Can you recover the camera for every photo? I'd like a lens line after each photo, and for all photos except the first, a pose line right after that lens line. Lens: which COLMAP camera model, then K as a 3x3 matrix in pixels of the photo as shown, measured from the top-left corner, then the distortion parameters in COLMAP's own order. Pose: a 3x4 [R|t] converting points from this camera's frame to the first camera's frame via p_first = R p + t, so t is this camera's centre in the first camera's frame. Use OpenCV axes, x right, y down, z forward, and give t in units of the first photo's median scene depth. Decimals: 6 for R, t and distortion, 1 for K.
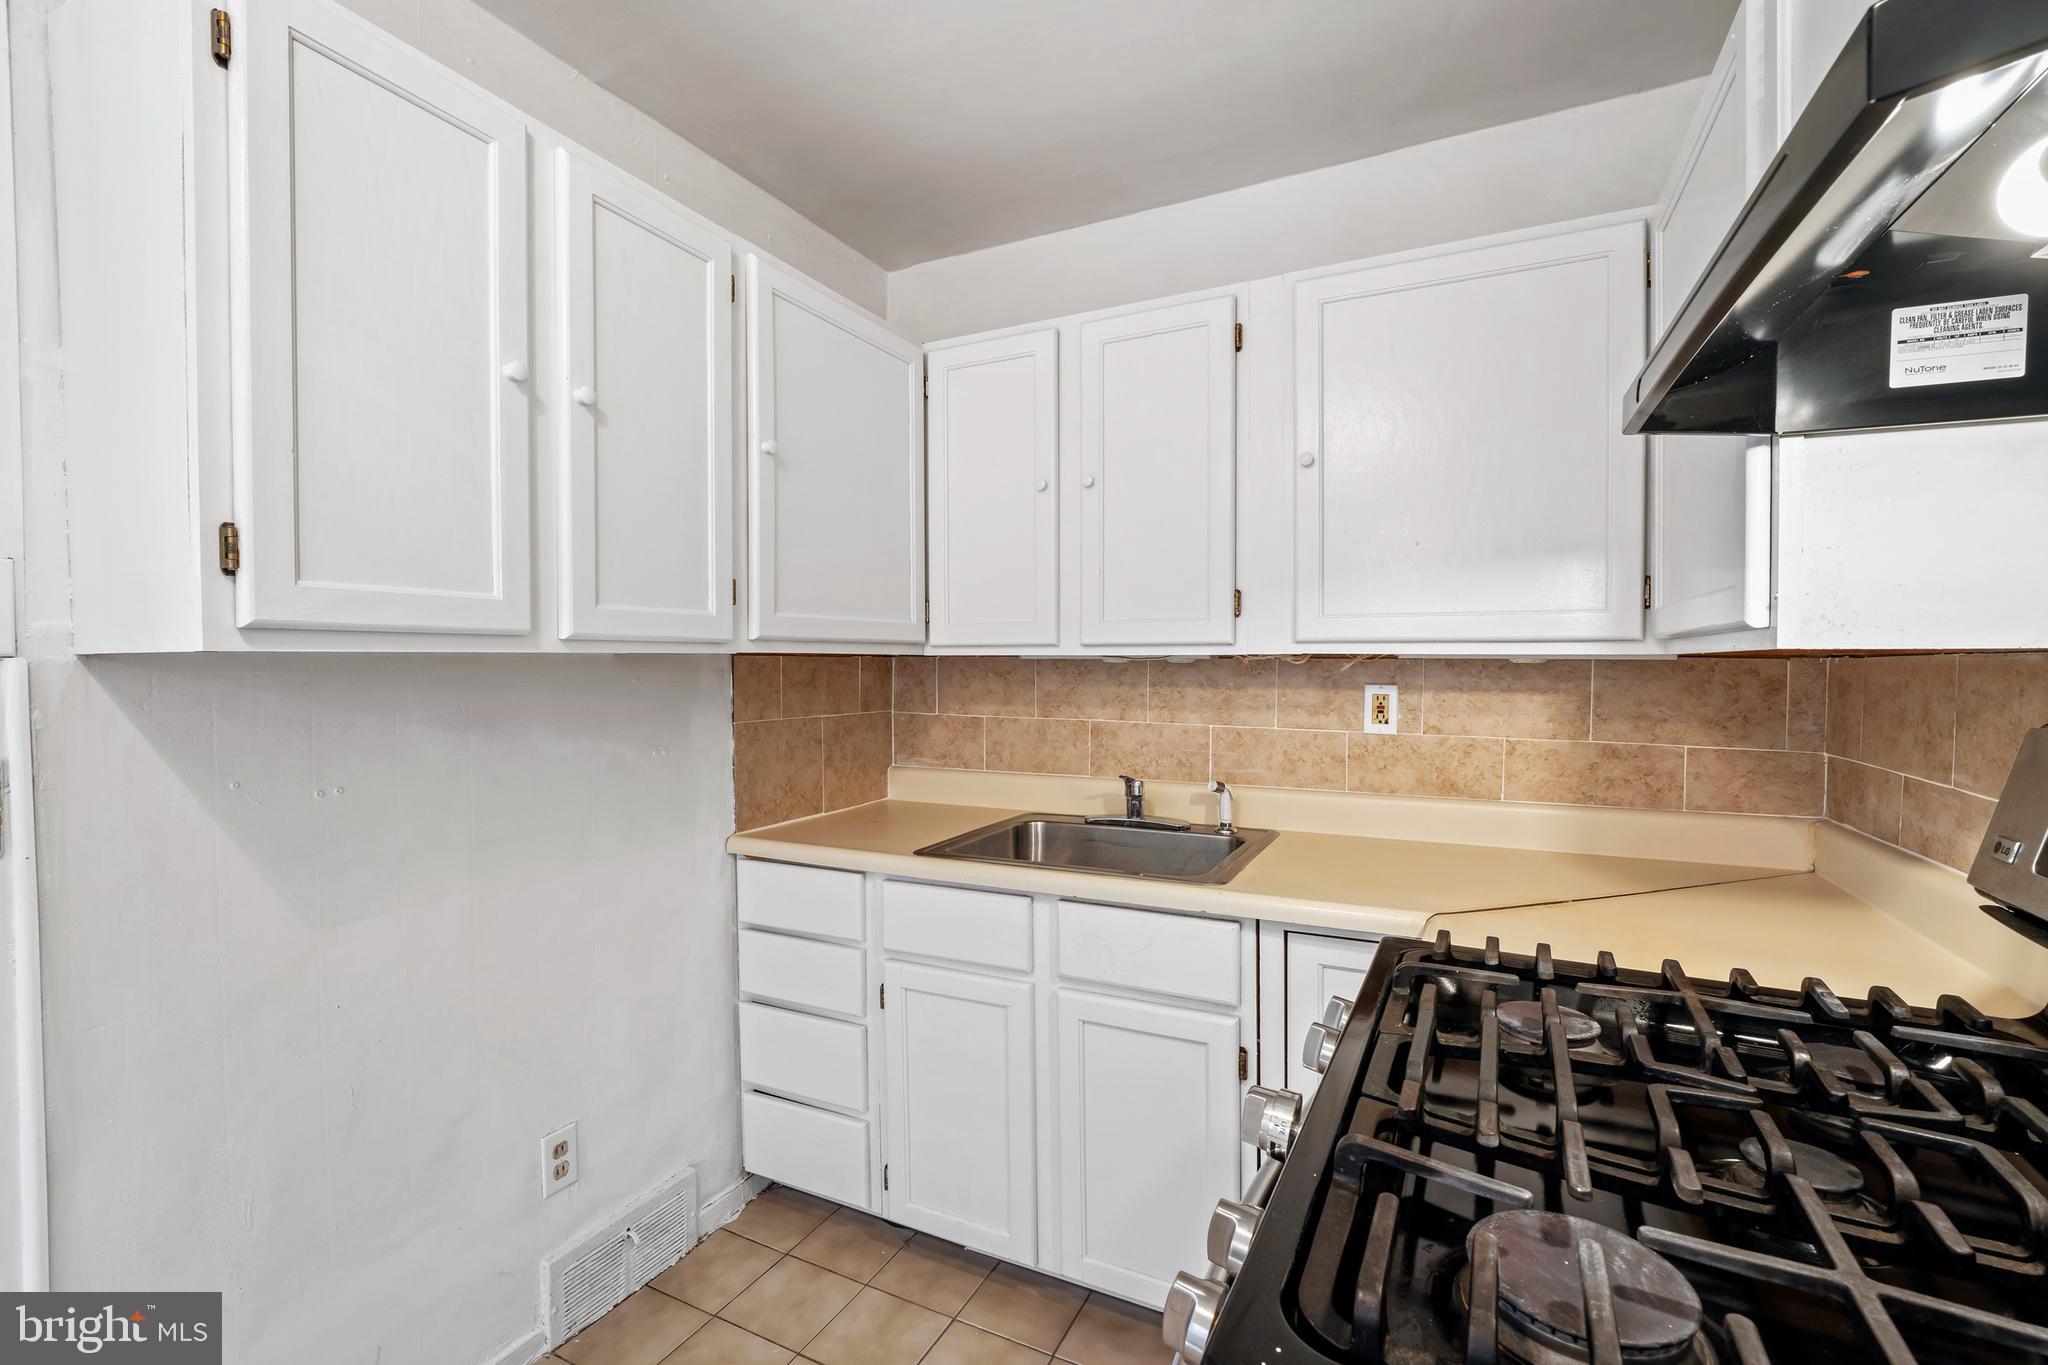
lens RADIAL K [[852.5, 0, 1011.8], [0, 852.5, 709.0], [0, 0, 1]] dist [-0.012474, 0.000004]
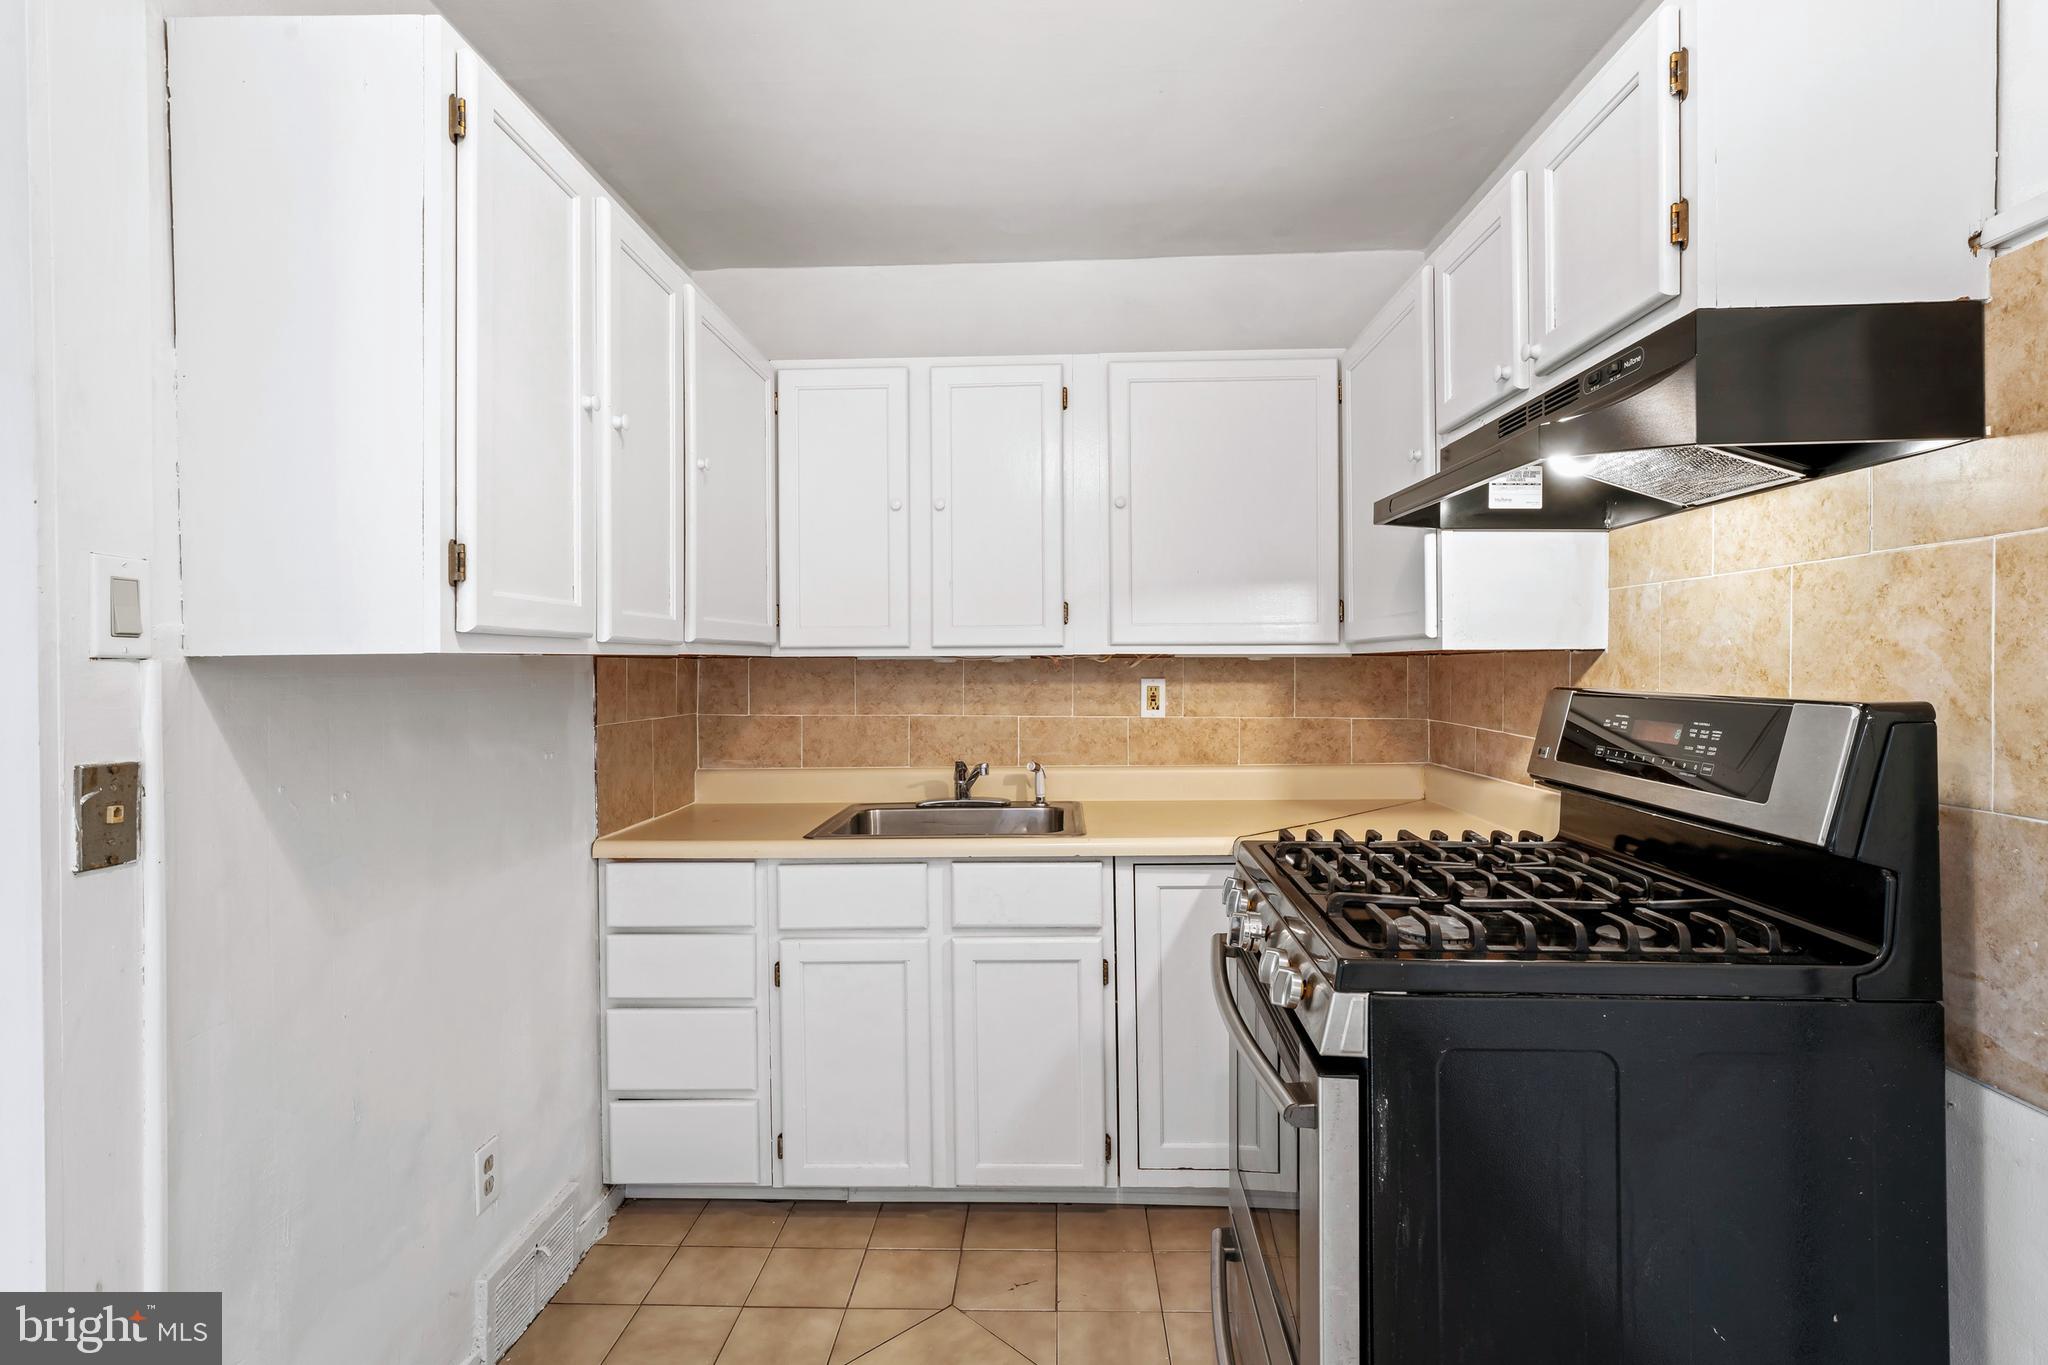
lens RADIAL K [[930.6, 0, 1041.2], [0, 930.6, 713.4], [0, 0, 1]] dist [-0.000799, -0.000009]
pose [[0.909524, -0.029045, 0.414635, -0.303961], [0.029949, 0.999542, 0.004321, 0.012763], [-0.414571, 0.008488, 0.909978, -0.192918]]
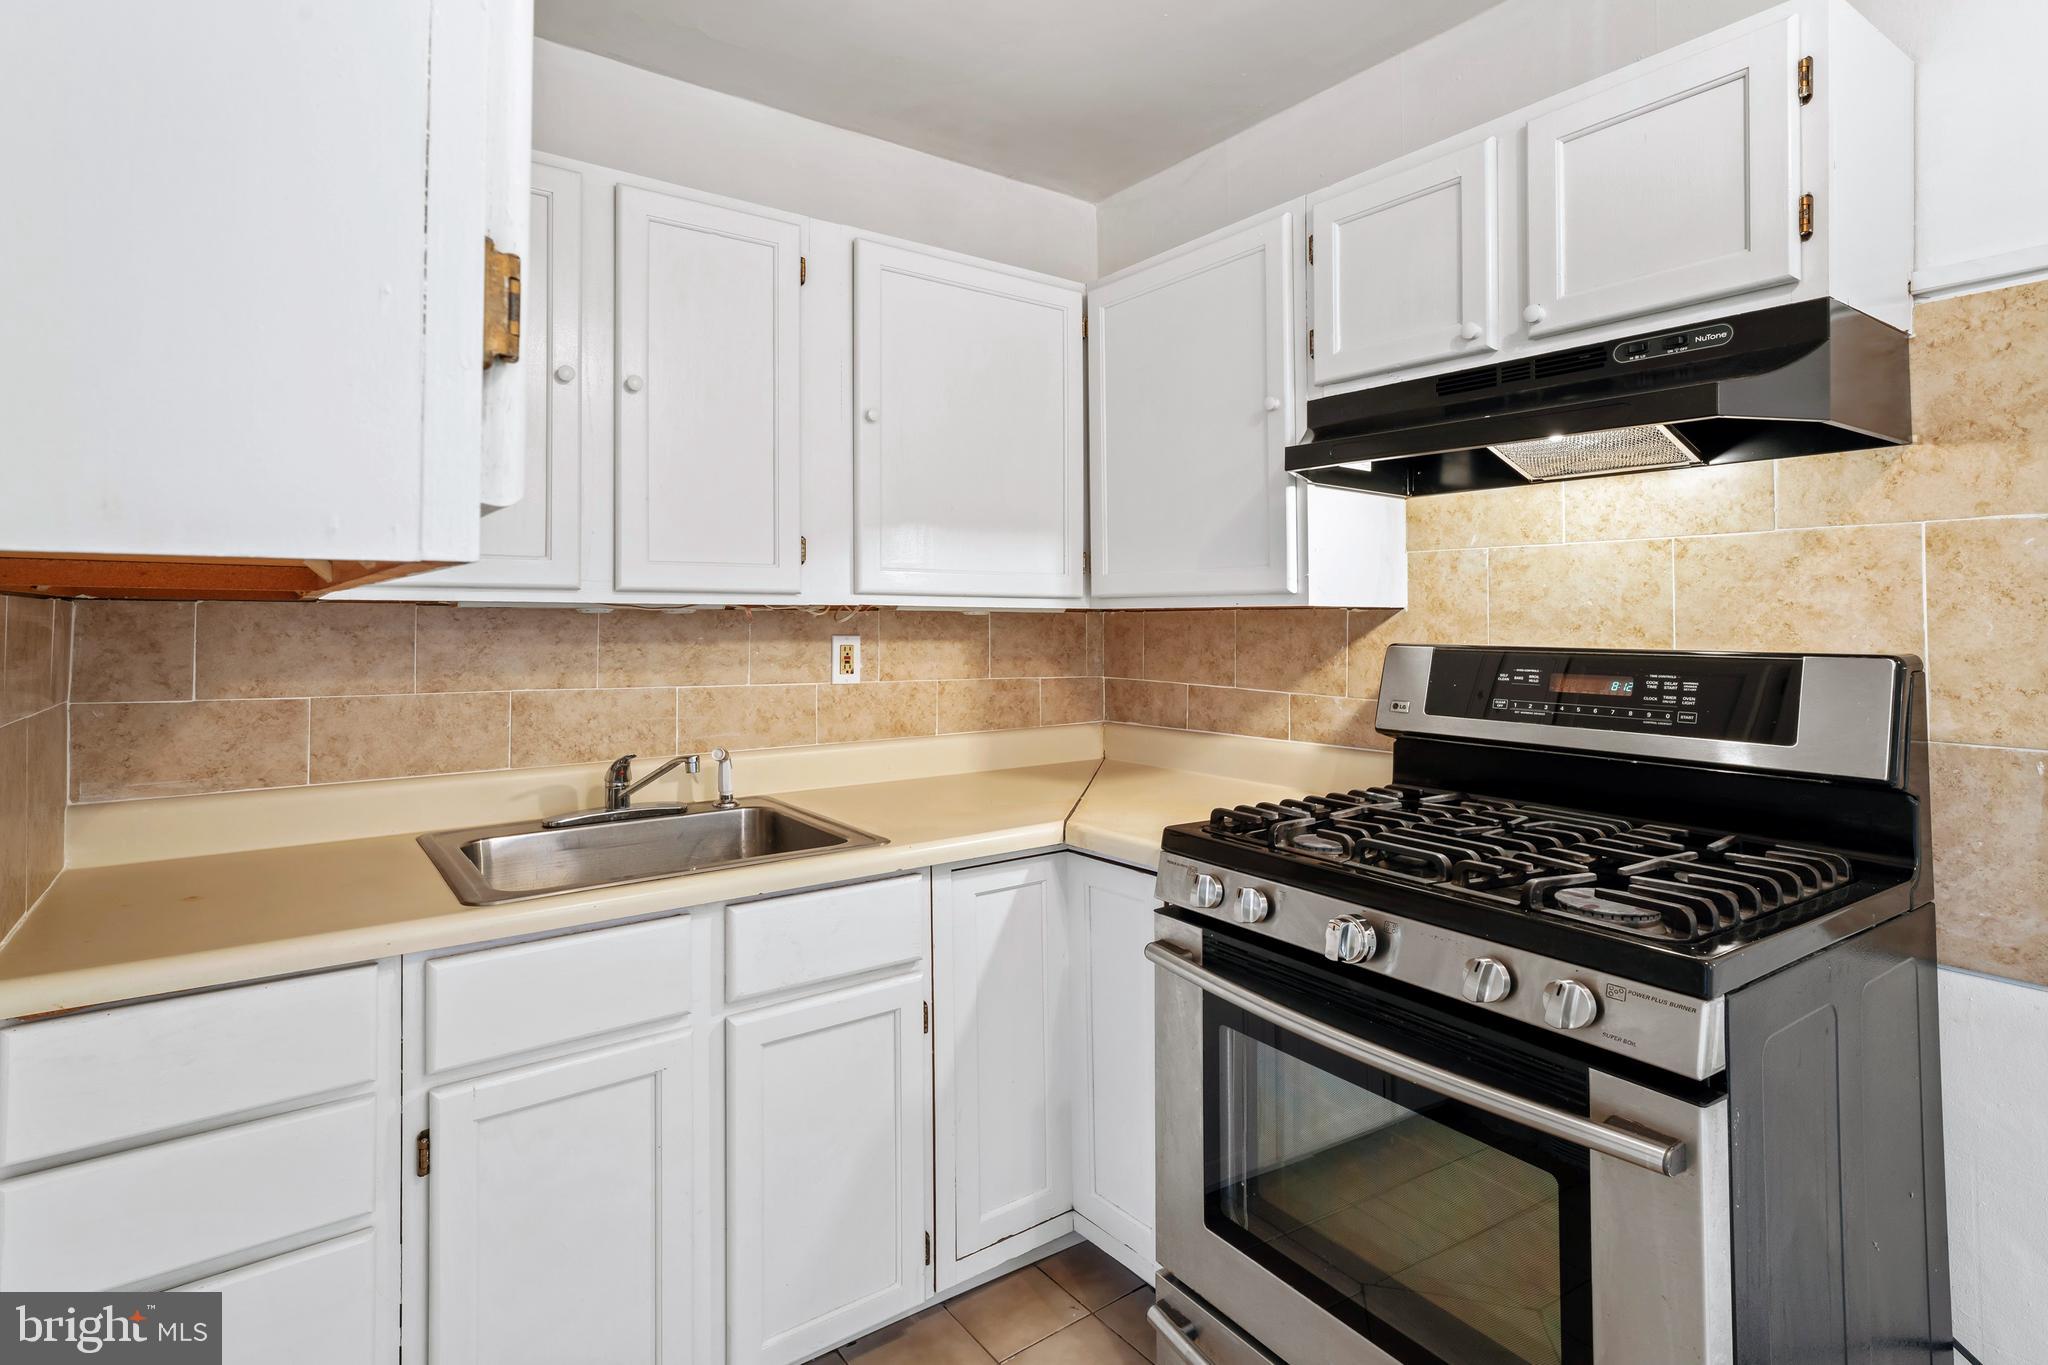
lens RADIAL K [[966.6, 0, 1027.2], [0, 966.6, 637.6], [0, 0, 1]] dist [0.001833, 0.000348]
pose [[0.496656, -0.016563, 0.867789, -0.496826], [0.044923, 0.998968, -0.006644, -0.009167], [-0.866784, 0.042283, 0.496888, 0.243474]]
